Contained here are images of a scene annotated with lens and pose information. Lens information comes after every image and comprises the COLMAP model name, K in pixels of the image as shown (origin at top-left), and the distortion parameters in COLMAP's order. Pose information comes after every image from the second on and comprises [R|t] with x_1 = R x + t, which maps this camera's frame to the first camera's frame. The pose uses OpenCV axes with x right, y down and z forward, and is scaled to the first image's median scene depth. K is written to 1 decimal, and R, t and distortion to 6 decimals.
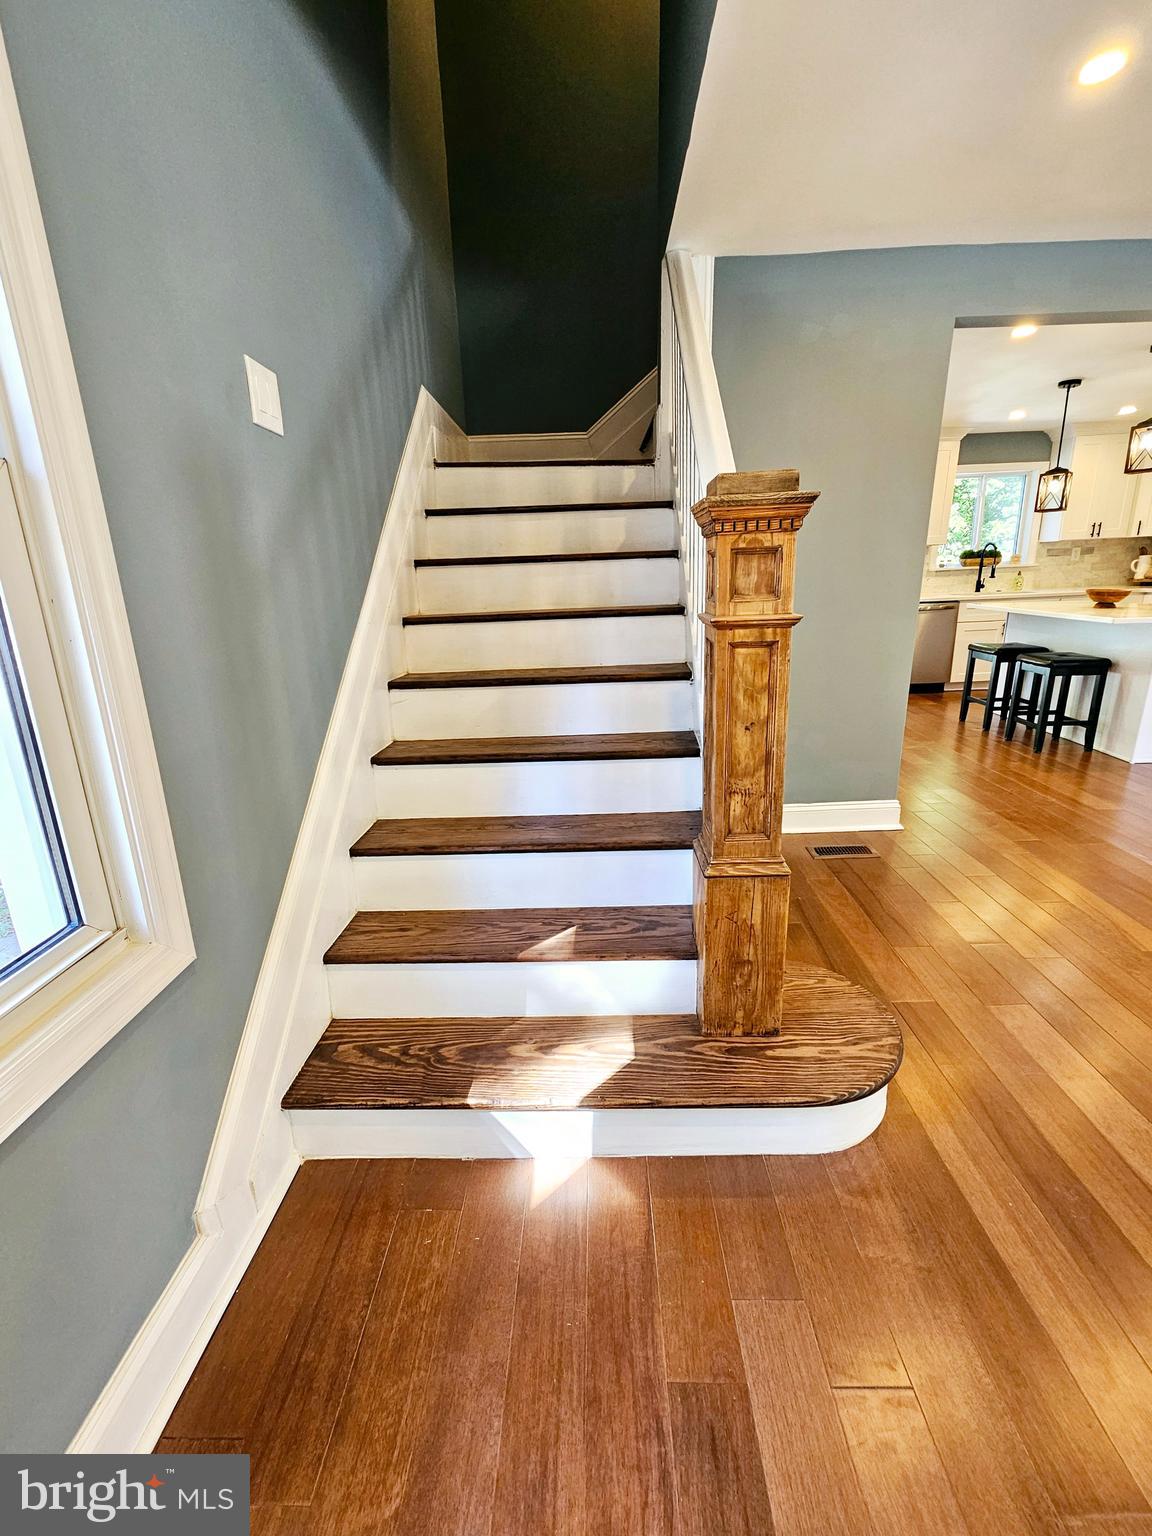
lens RADIAL K [[661.6, 0, 578.8], [0, 661.6, 770.1], [0, 0, 1]] dist [-0.000934, 0.000414]
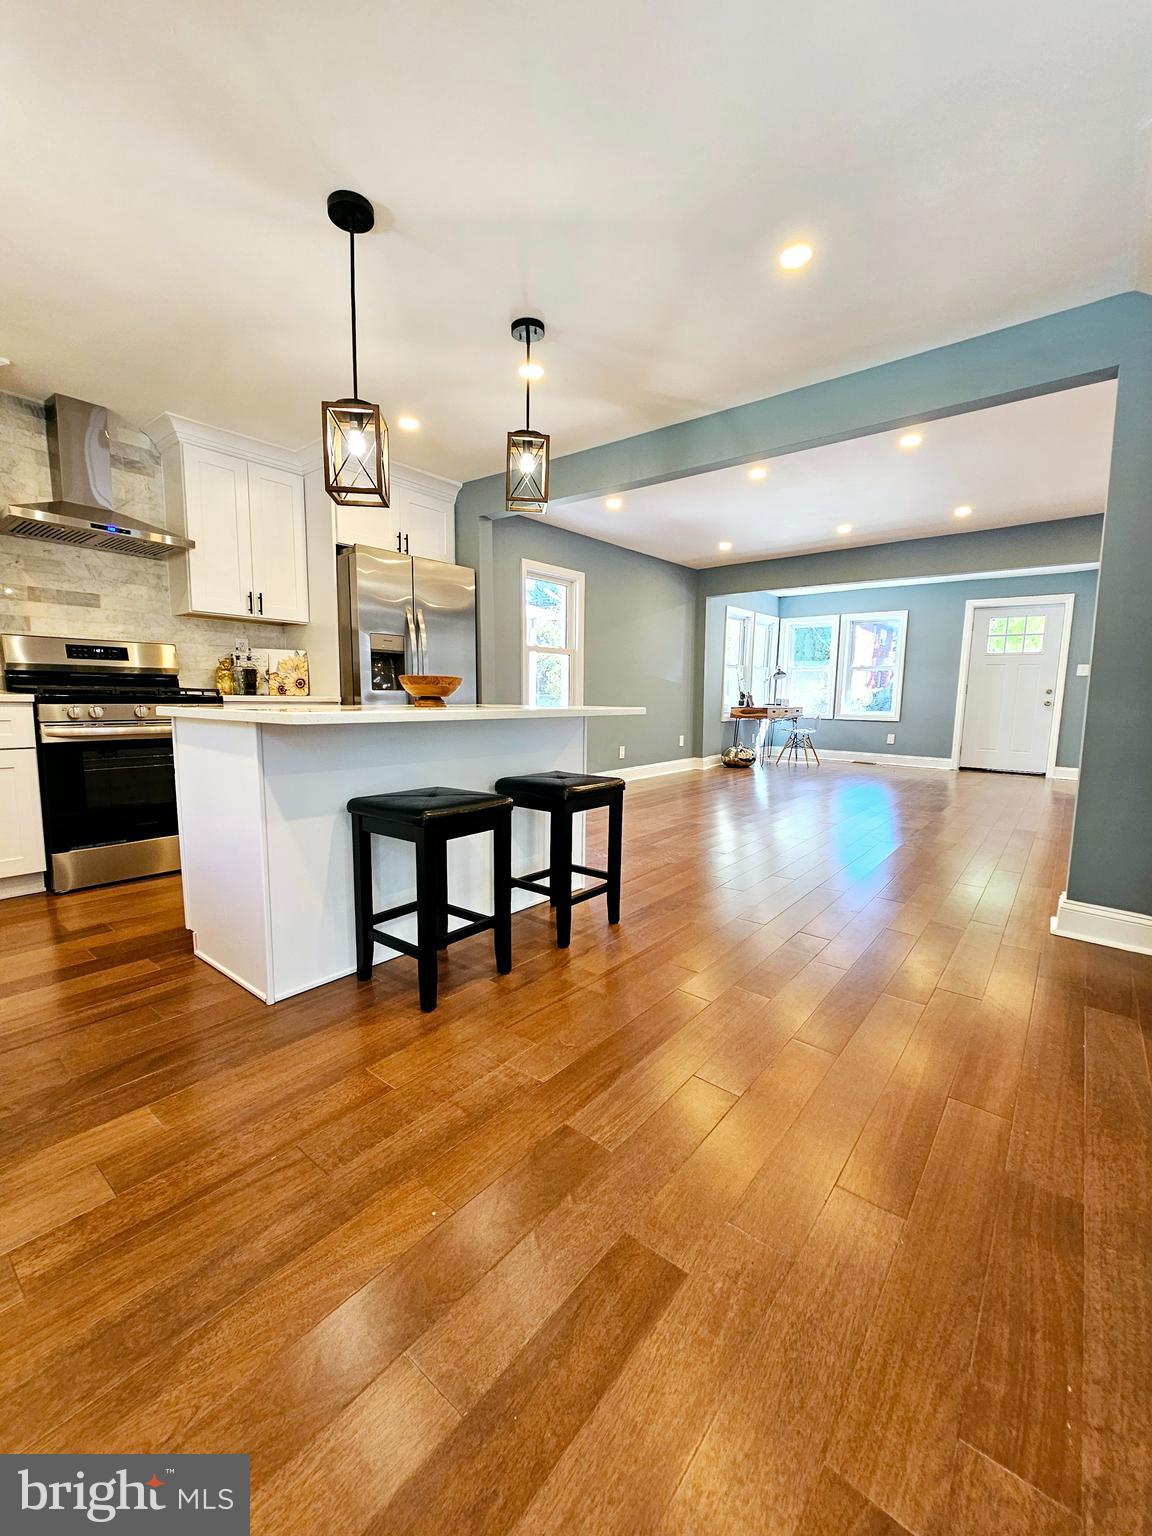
lens RADIAL K [[624.5, 0, 576.3], [0, 624.5, 770.6], [0, 0, 1]] dist [-0.002111, 0.000466]
pose [[-0.799406, -0.047811, 0.598886, 0.340723], [0.189509, 0.925871, 0.326877, -0.333035], [-0.570120, 0.374801, -0.731086, 1.289936]]
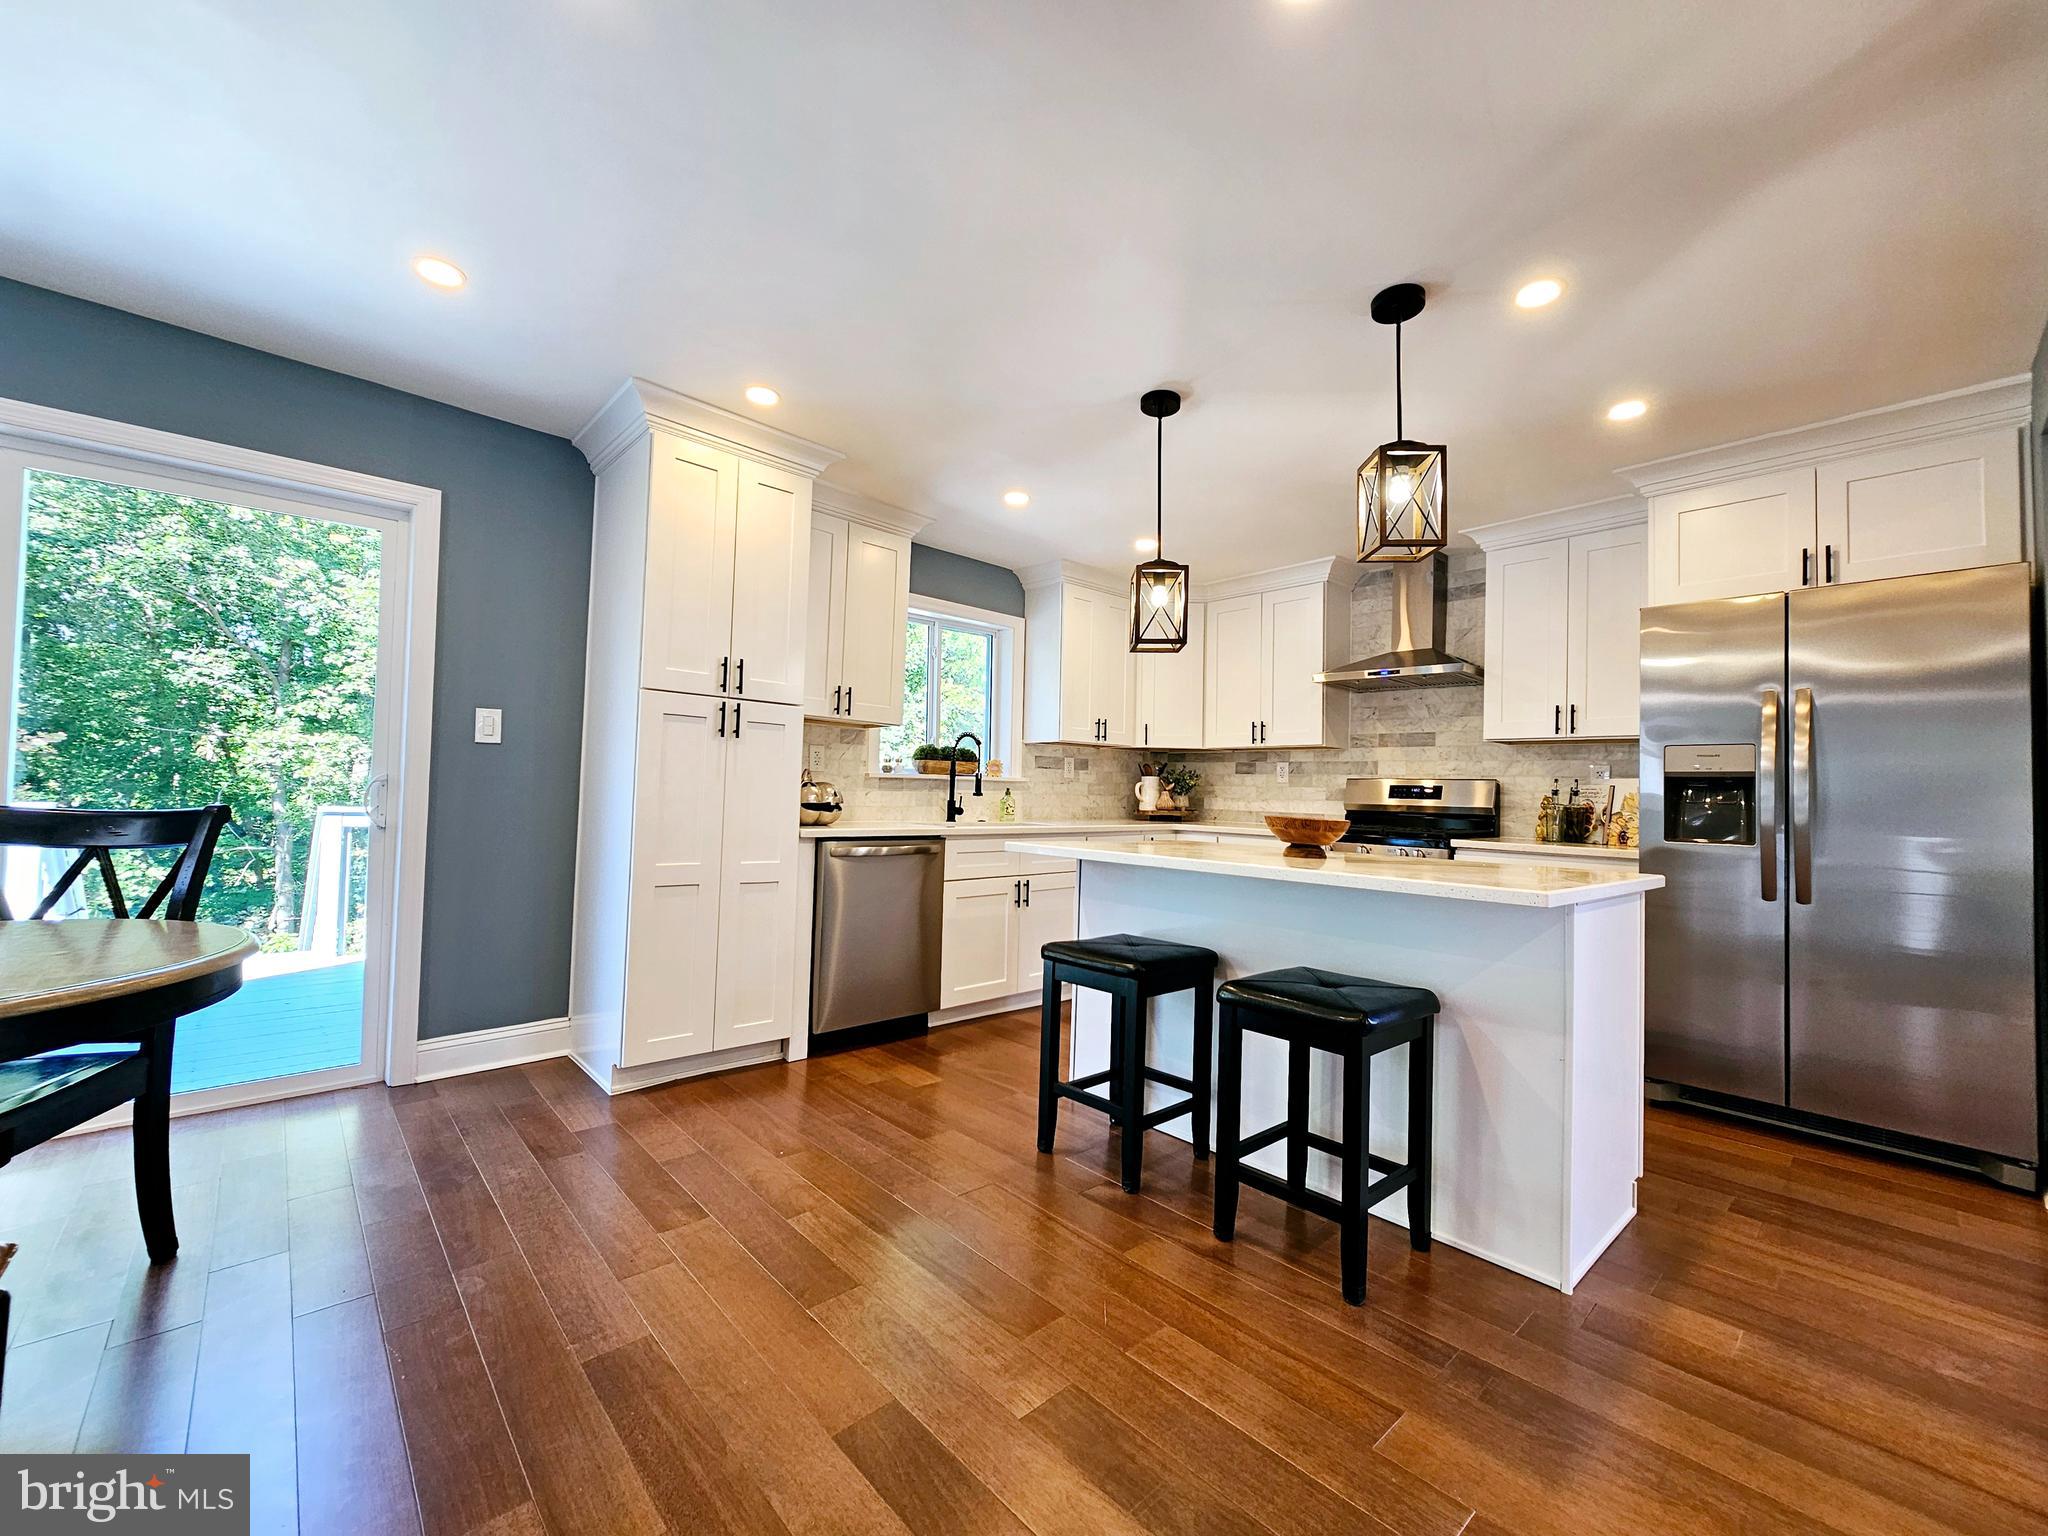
lens RADIAL K [[832.7, 0, 1032.2], [0, 832.7, 767.0], [0, 0, 1]] dist [-0.002111, 0.000466]
pose [[0.714283, 0.081155, 0.695136, 0.257079], [0.151184, 0.951909, -0.266481, -0.173636], [-0.683332, 0.295437, 0.667663, 0.699433]]
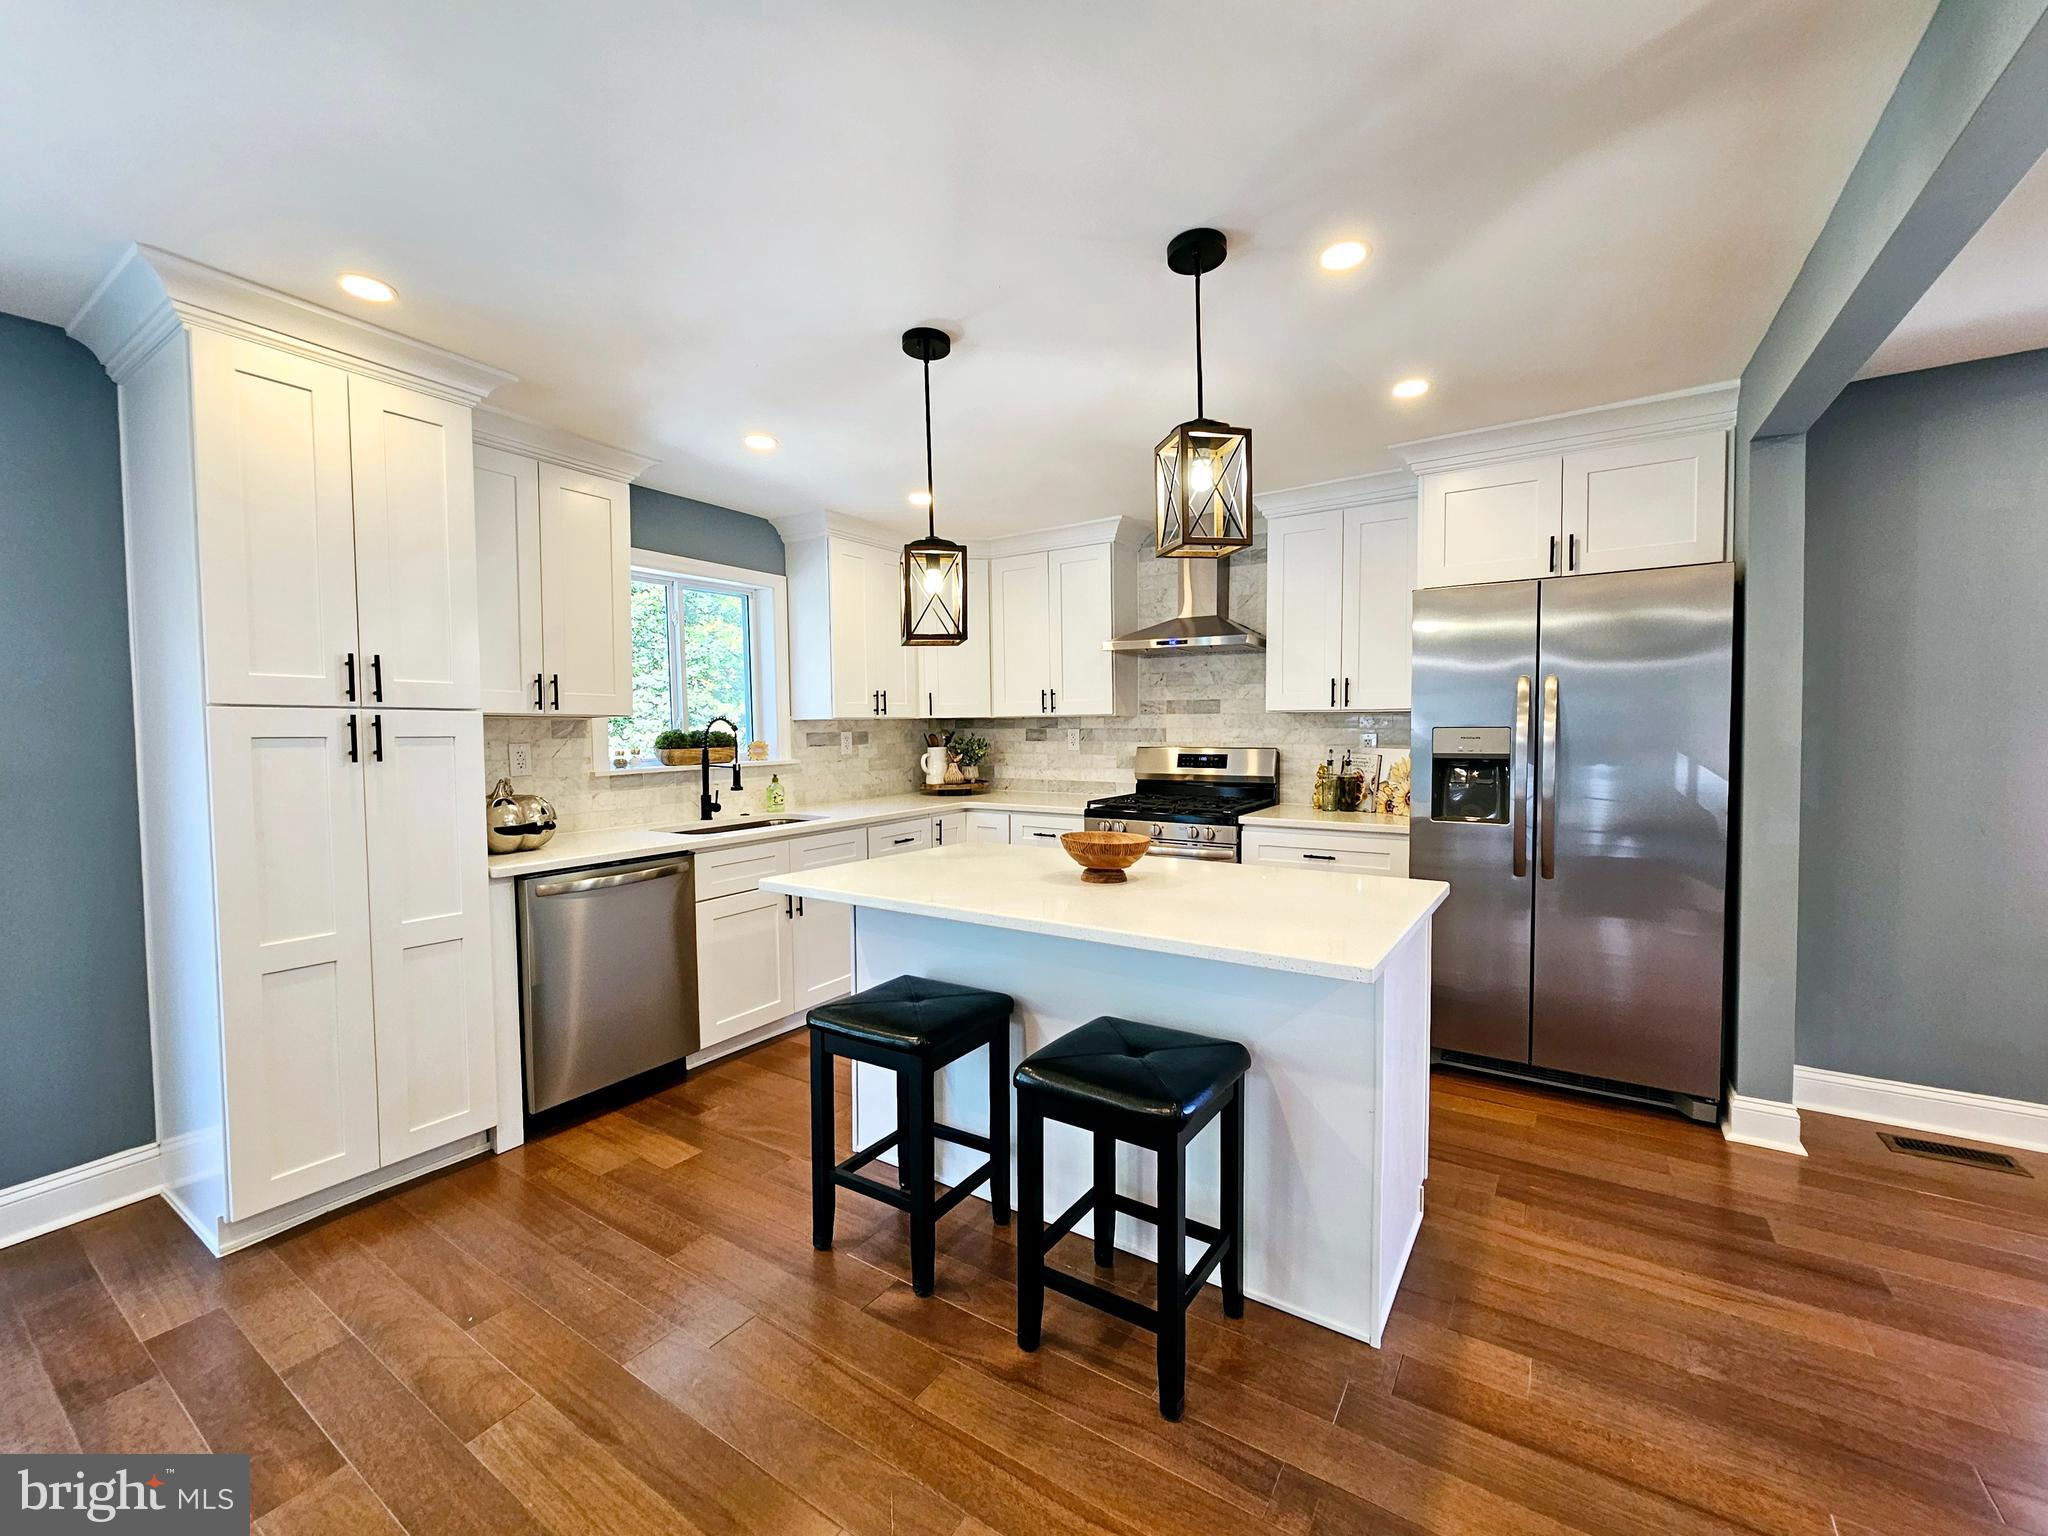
lens RADIAL K [[832.7, 0, 1036.2], [0, 832.7, 766.3], [0, 0, 1]] dist [-0.002111, 0.000466]
pose [[0.519414, -0.007255, 0.854492, 0.325179], [0.238737, 0.961378, -0.136957, -0.241016], [-0.820496, 0.275136, 0.501085, 0.725402]]
